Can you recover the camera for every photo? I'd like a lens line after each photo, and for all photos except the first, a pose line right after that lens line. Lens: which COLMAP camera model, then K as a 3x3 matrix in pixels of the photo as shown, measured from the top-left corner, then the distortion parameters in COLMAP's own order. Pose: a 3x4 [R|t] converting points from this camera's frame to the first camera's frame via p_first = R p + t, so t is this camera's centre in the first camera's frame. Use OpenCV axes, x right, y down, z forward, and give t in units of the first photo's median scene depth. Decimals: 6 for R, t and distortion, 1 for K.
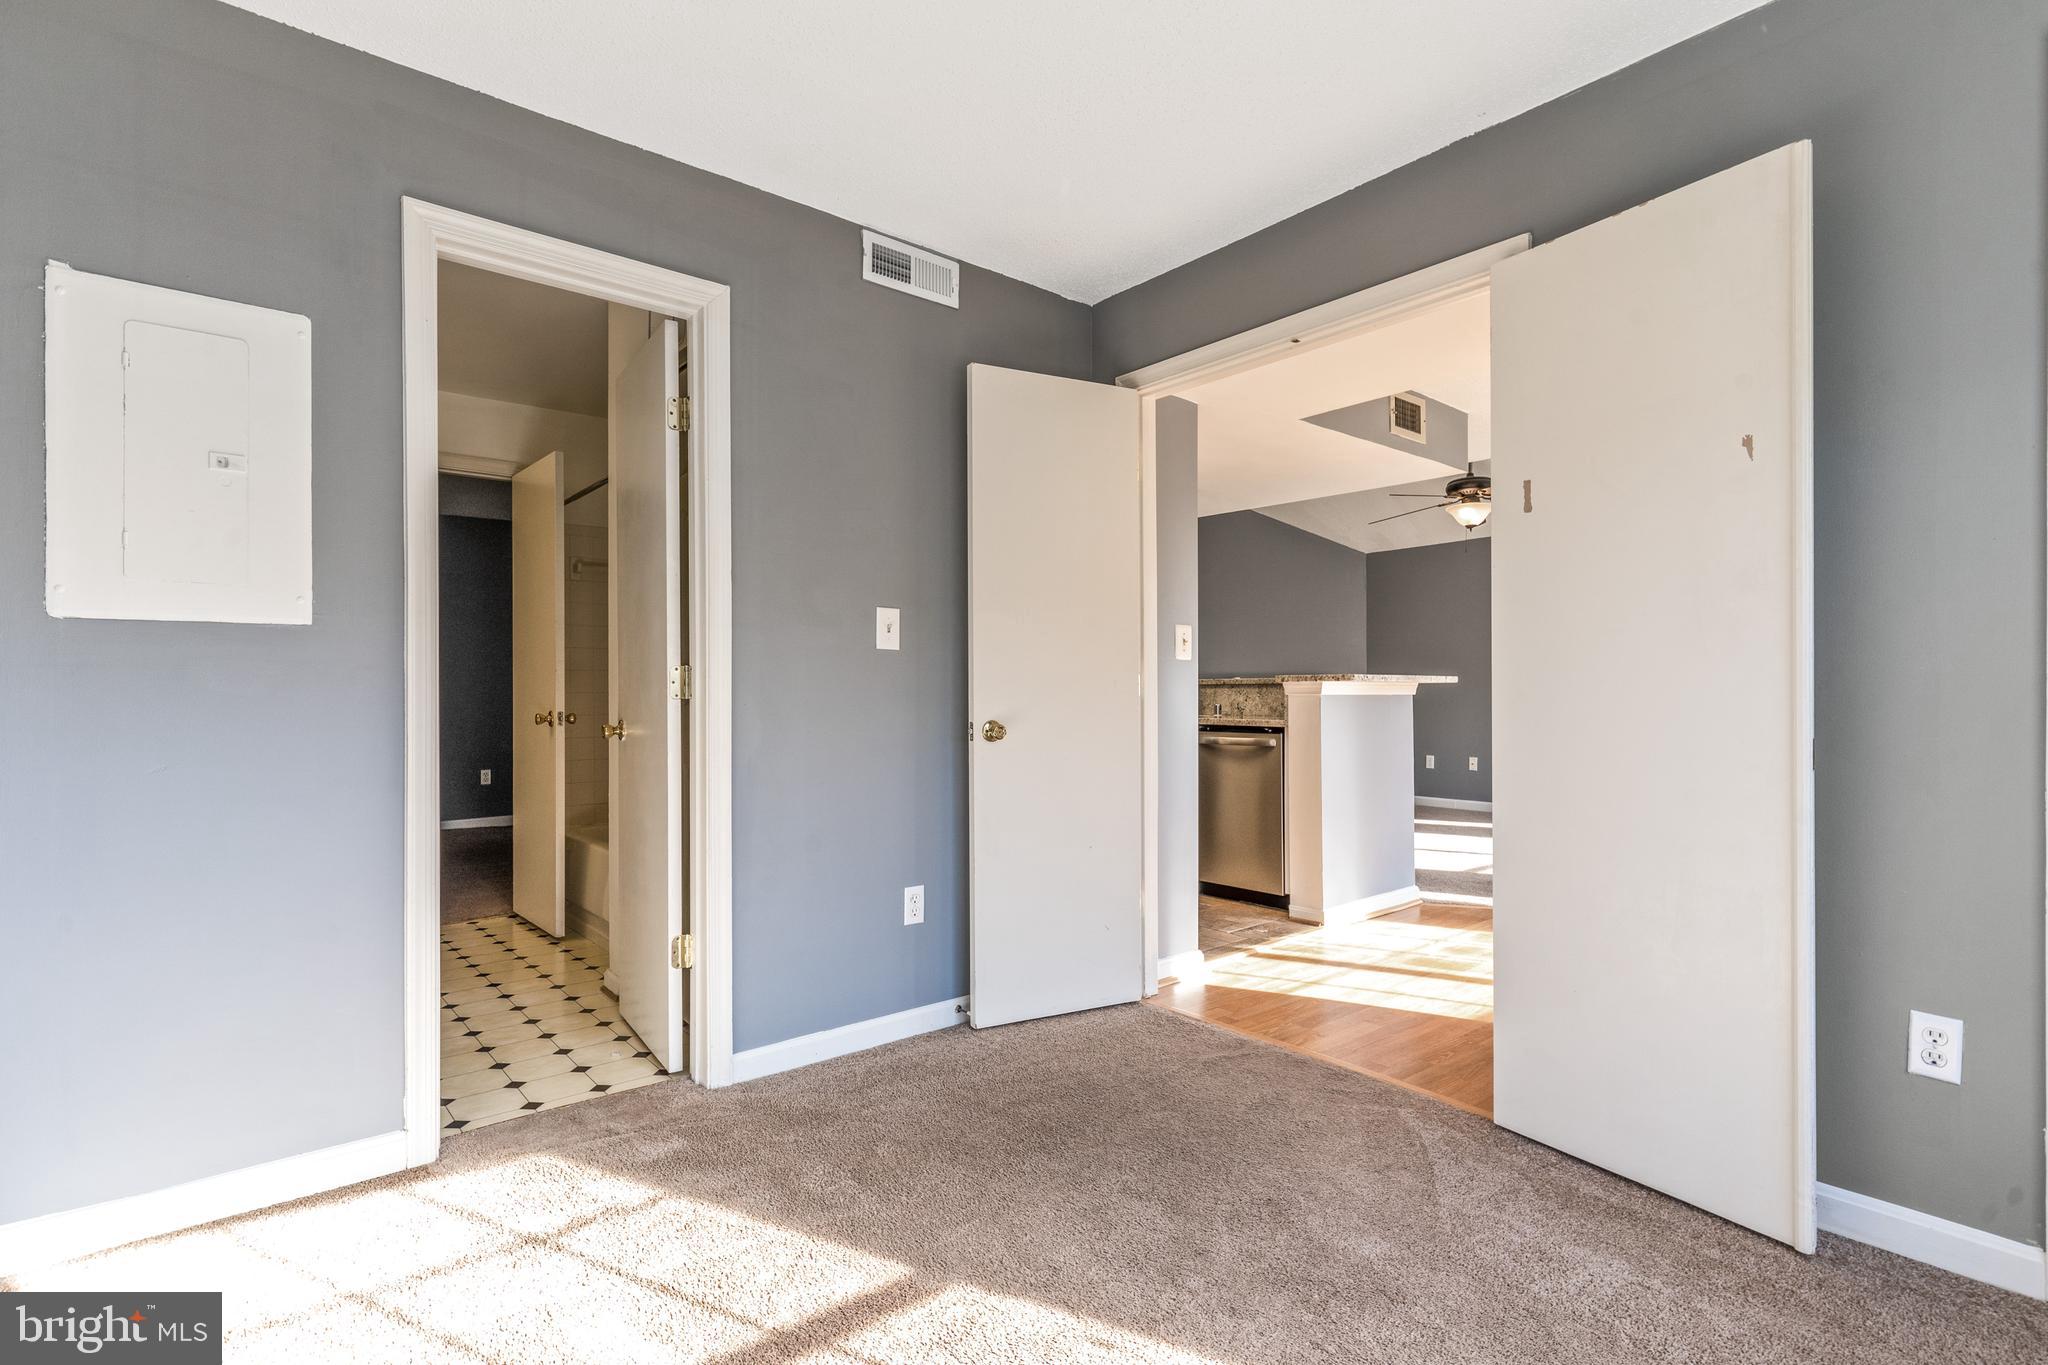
lens RADIAL K [[981.2, 0, 984.2], [0, 981.2, 697.5], [0, 0, 1]] dist [-0.002813, 0.002164]
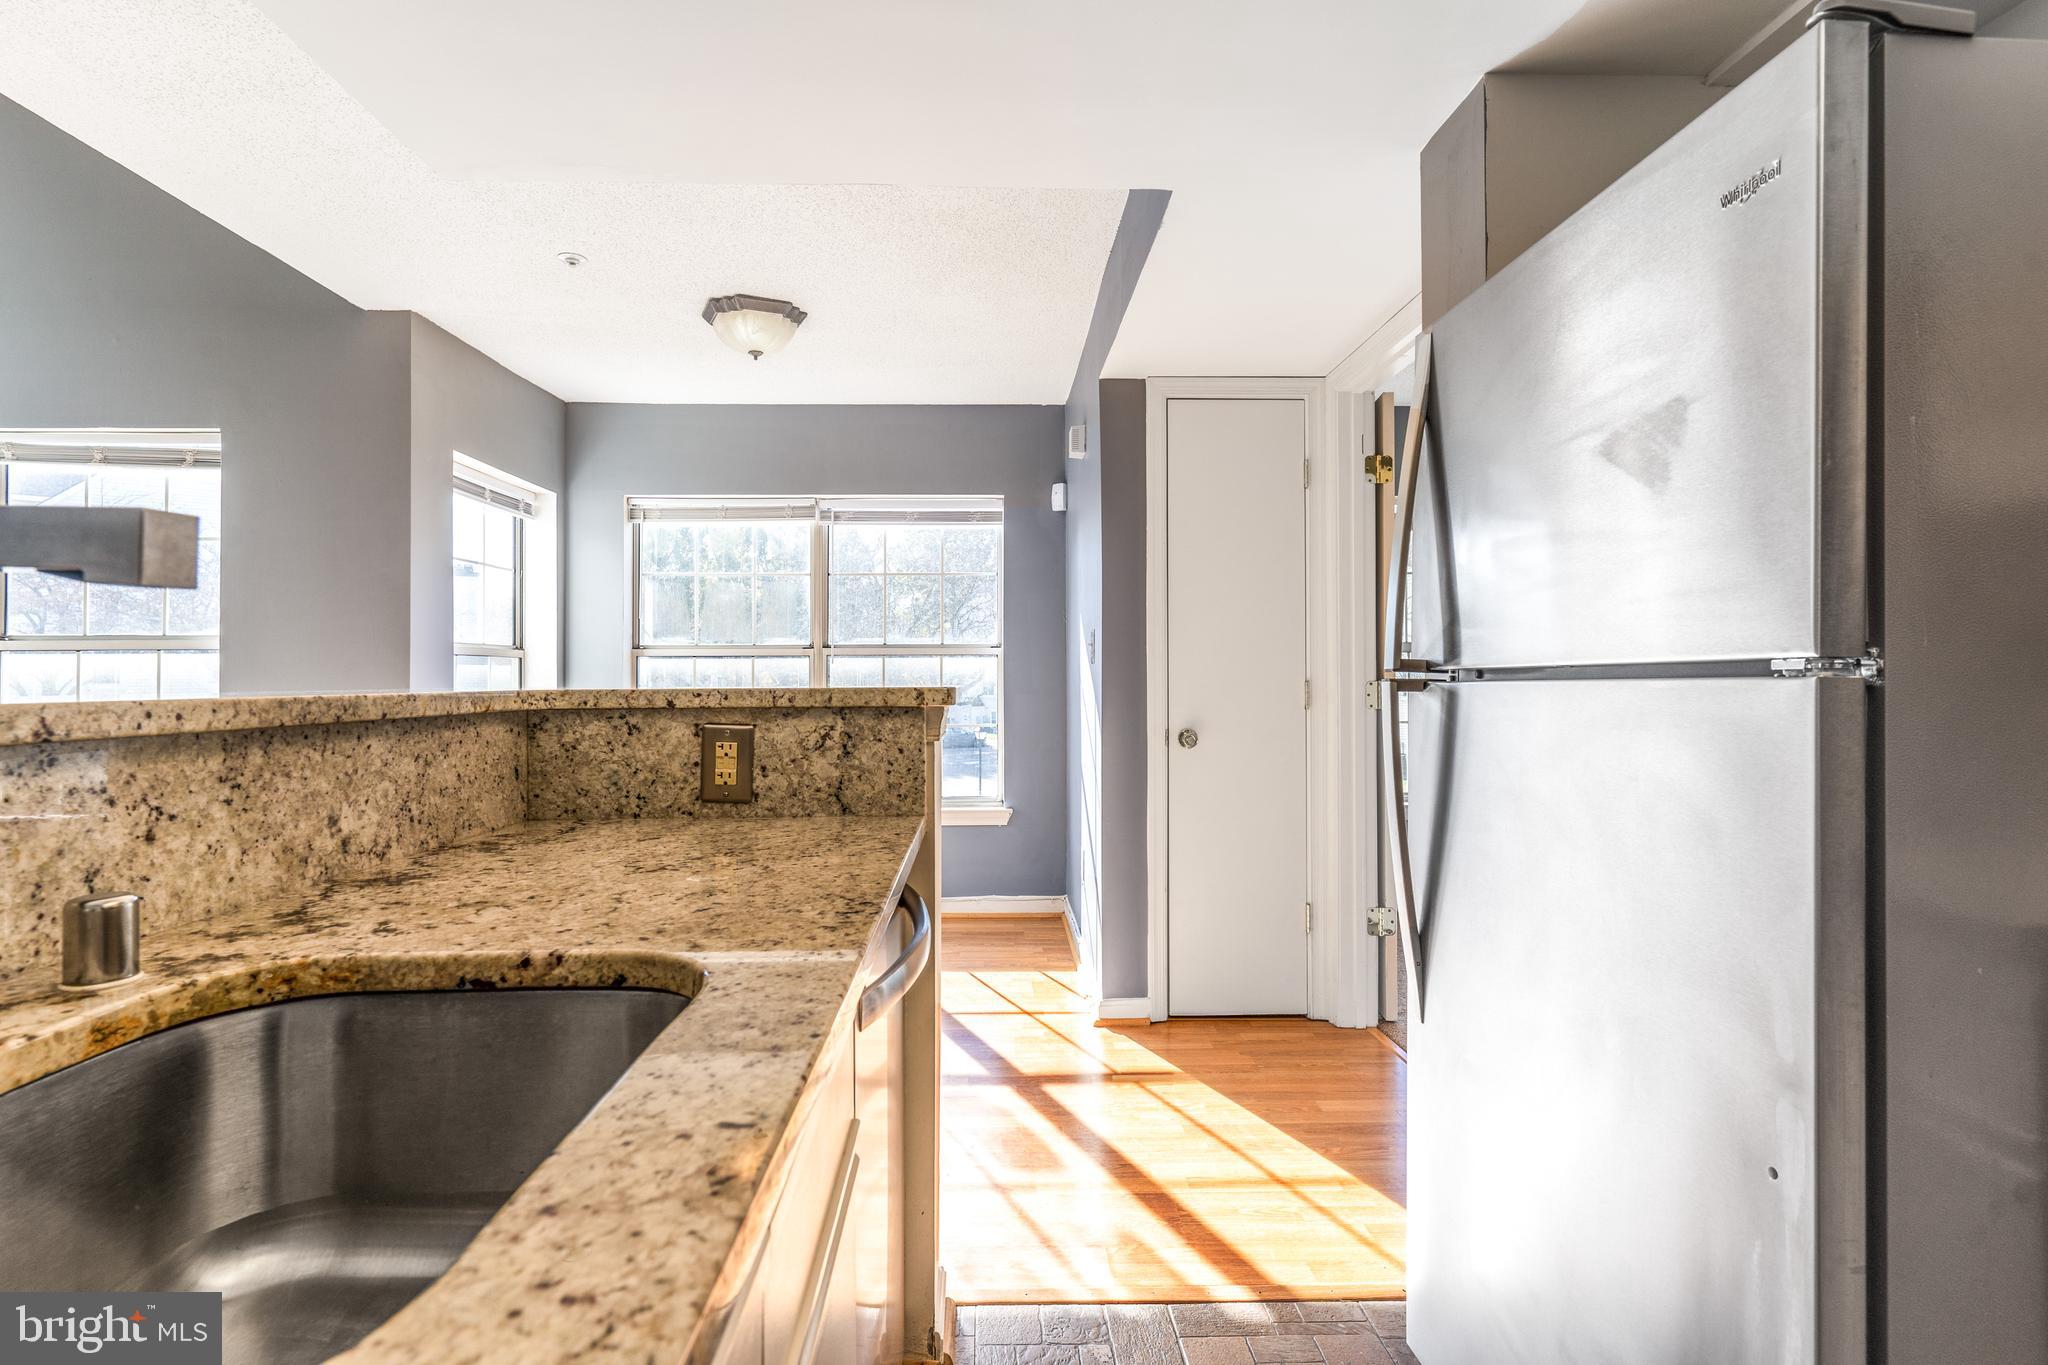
lens RADIAL K [[981.2, 0, 997.0], [0, 981.2, 671.3], [0, 0, 1]] dist [-0.002813, 0.002164]
pose [[-0.798468, 0.014912, 0.601853, 0.058079], [0.006588, 0.999850, -0.016033, -0.015610], [-0.602002, -0.008837, -0.798446, 0.983394]]
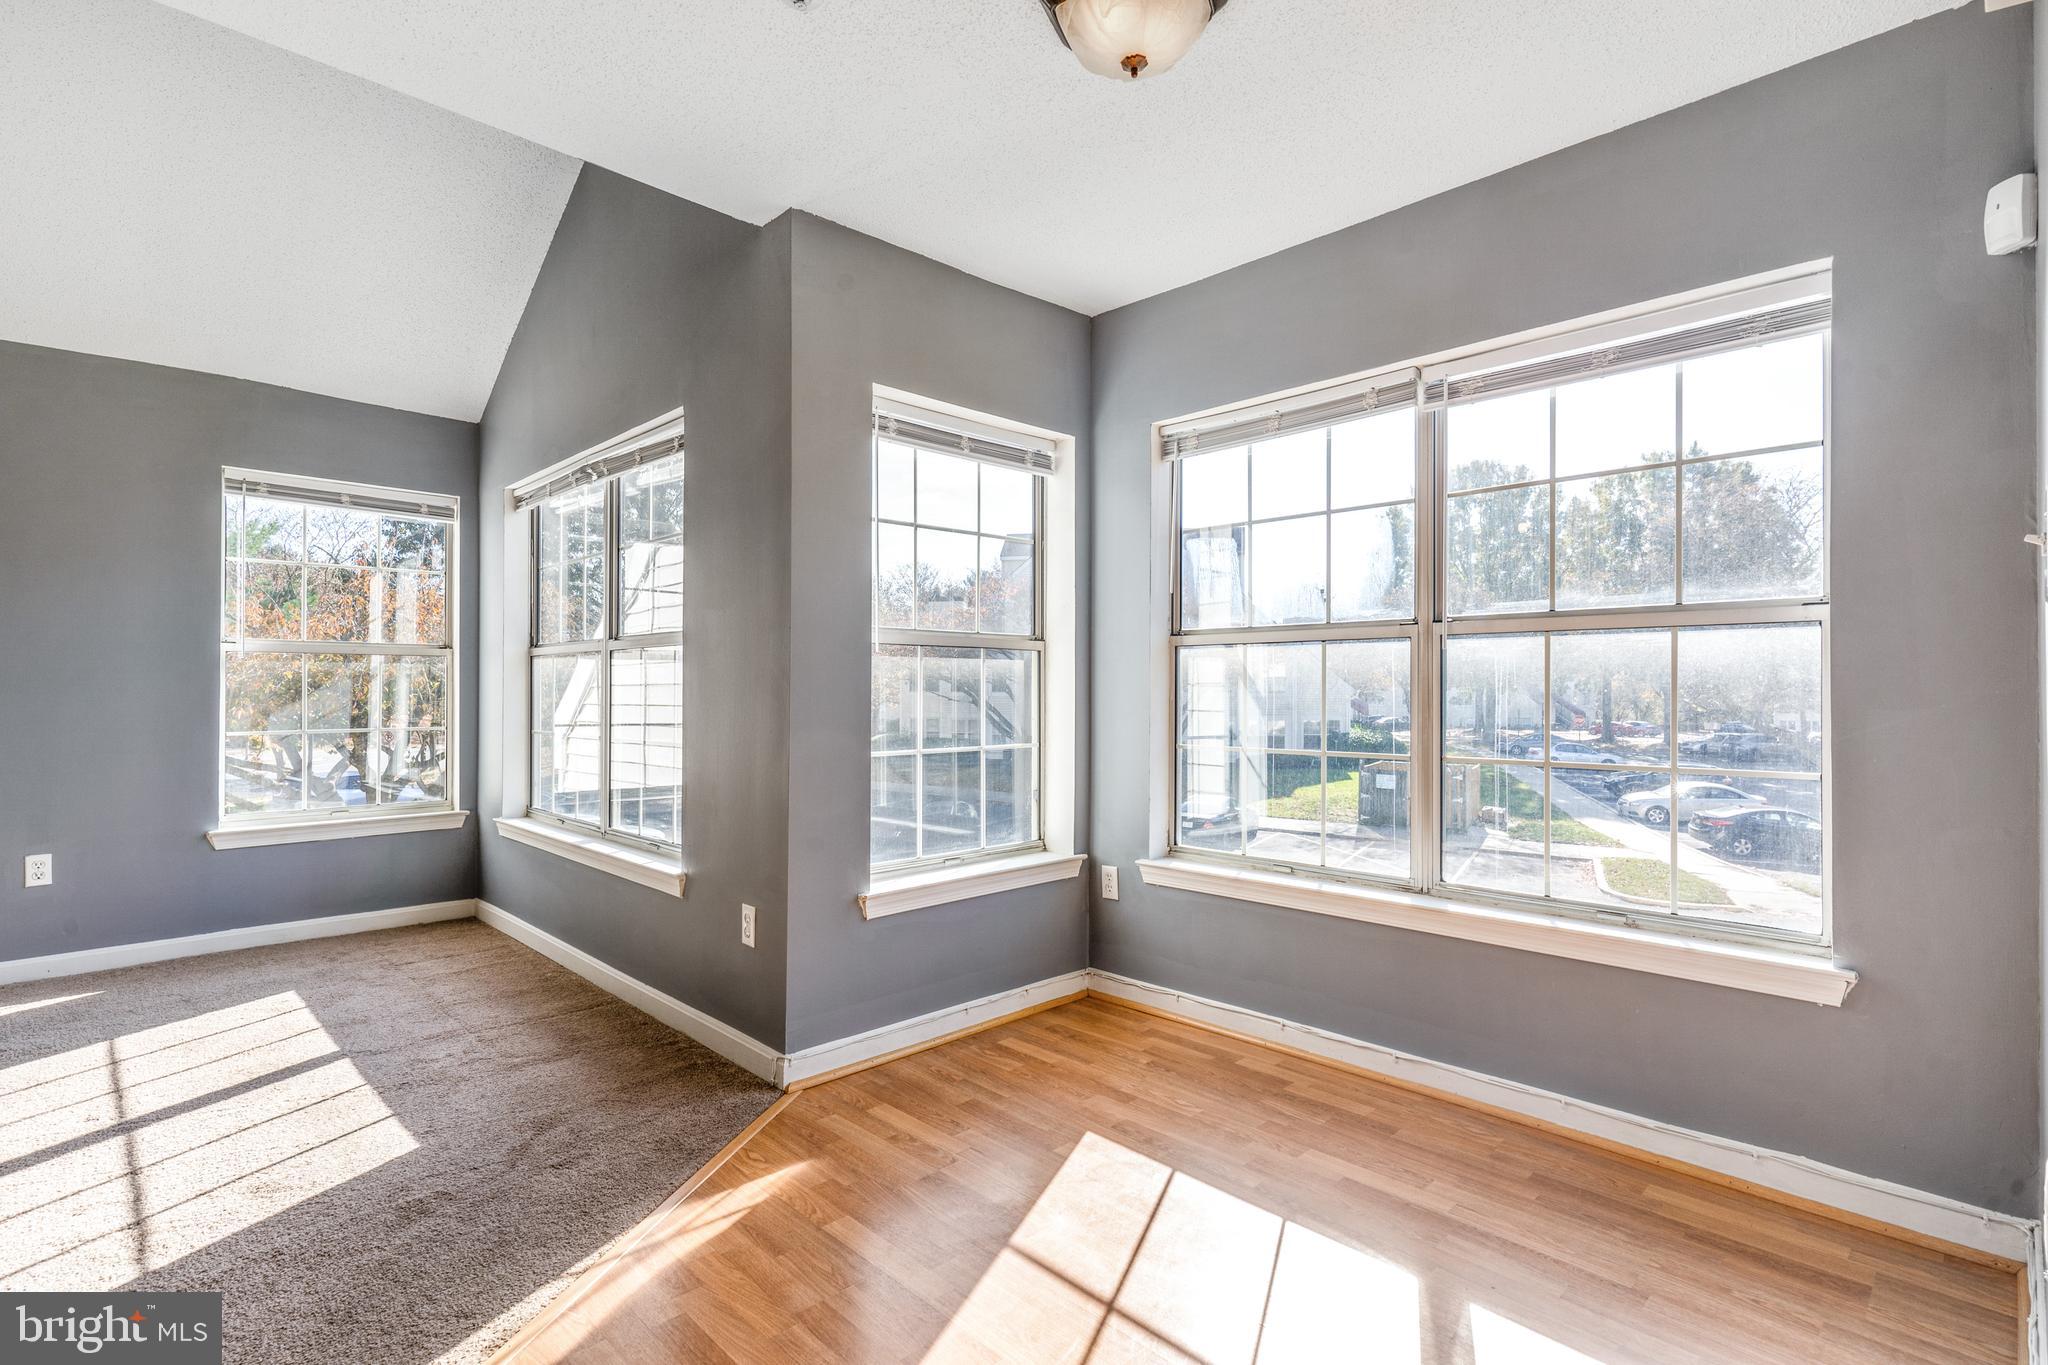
lens RADIAL K [[981.2, 0, 1008.7], [0, 981.2, 675.9], [0, 0, 1]] dist [-0.002813, 0.002164]
pose [[-0.112922, 0.020819, 0.993386, 0.220171], [-0.006540, 0.999743, -0.021696, -0.011743], [-0.993582, -0.008946, -0.112757, 0.672350]]
